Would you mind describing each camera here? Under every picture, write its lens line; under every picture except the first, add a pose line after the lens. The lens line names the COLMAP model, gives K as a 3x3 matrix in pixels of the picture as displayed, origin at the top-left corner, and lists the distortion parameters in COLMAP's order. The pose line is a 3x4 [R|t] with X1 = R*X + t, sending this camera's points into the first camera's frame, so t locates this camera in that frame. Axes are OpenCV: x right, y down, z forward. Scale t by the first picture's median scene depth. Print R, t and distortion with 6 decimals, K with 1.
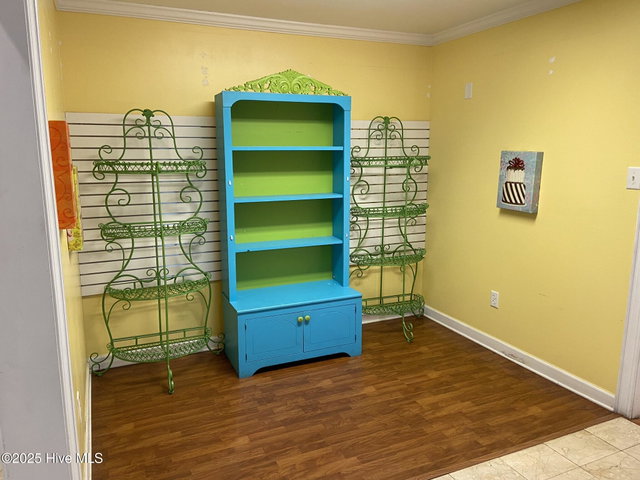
lens RADIAL K [[481.3, 0, 314.5], [0, 481.3, 239.2], [0, 0, 1]] dist [0.043791, -0.053735]
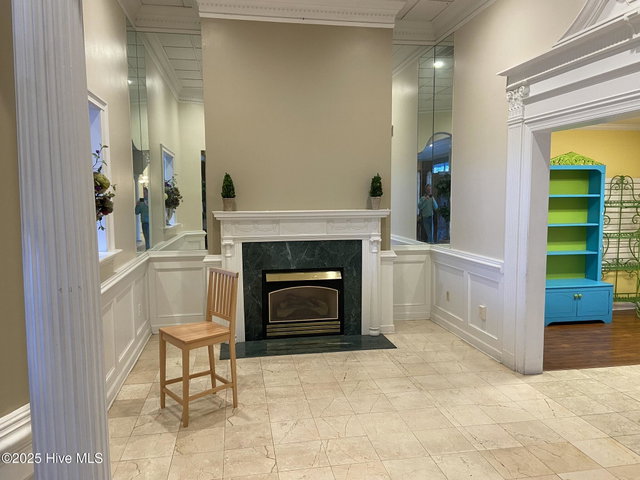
lens RADIAL K [[481.3, 0, 322.9], [0, 481.3, 239.4], [0, 0, 1]] dist [0.043791, -0.053735]
pose [[0.966883, 0.018997, -0.254511, -0.381252], [-0.042522, 0.995279, -0.087249, 0.129625], [0.251652, 0.095182, 0.963126, -0.733167]]
